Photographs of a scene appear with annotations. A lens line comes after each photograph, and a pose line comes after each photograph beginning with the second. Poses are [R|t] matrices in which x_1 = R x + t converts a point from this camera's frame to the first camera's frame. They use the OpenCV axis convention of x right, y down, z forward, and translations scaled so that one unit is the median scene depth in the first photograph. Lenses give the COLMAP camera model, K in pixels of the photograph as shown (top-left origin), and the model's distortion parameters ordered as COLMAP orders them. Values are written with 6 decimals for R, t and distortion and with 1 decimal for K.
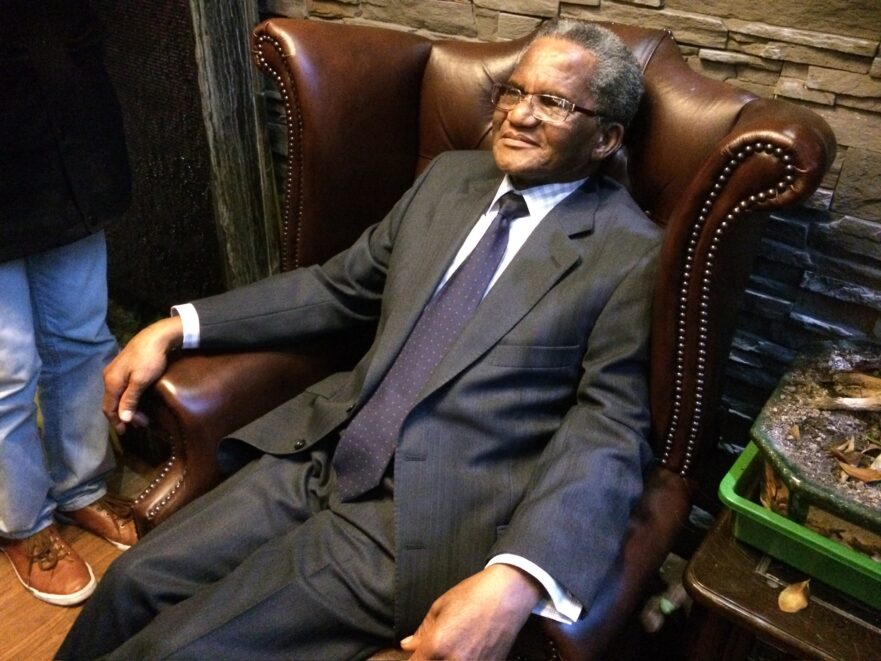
lens RADIAL K [[765.8, 0, 440.5], [0, 765.8, 330.5], [0, 0, 1]] dist [0.085251, -0.106783]
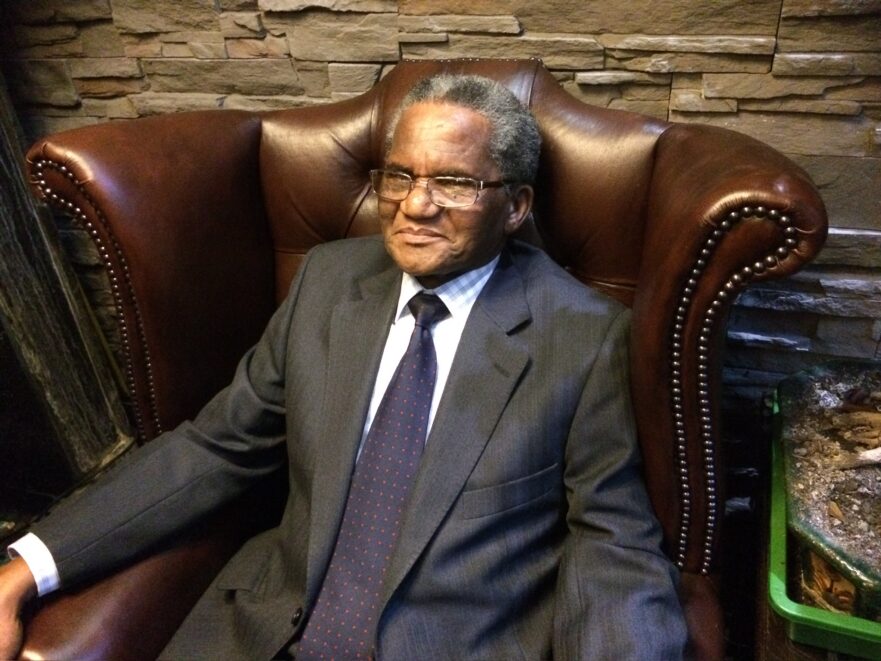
lens RADIAL K [[762.1, 0, 441.6], [0, 762.1, 326.0], [0, 0, 1]] dist [0.097132, -0.133755]
pose [[0.944562, -0.251983, 0.210491, -0.065657], [0.250151, 0.967547, 0.035737, -0.165921], [-0.212665, 0.018899, 0.976942, 0.204693]]
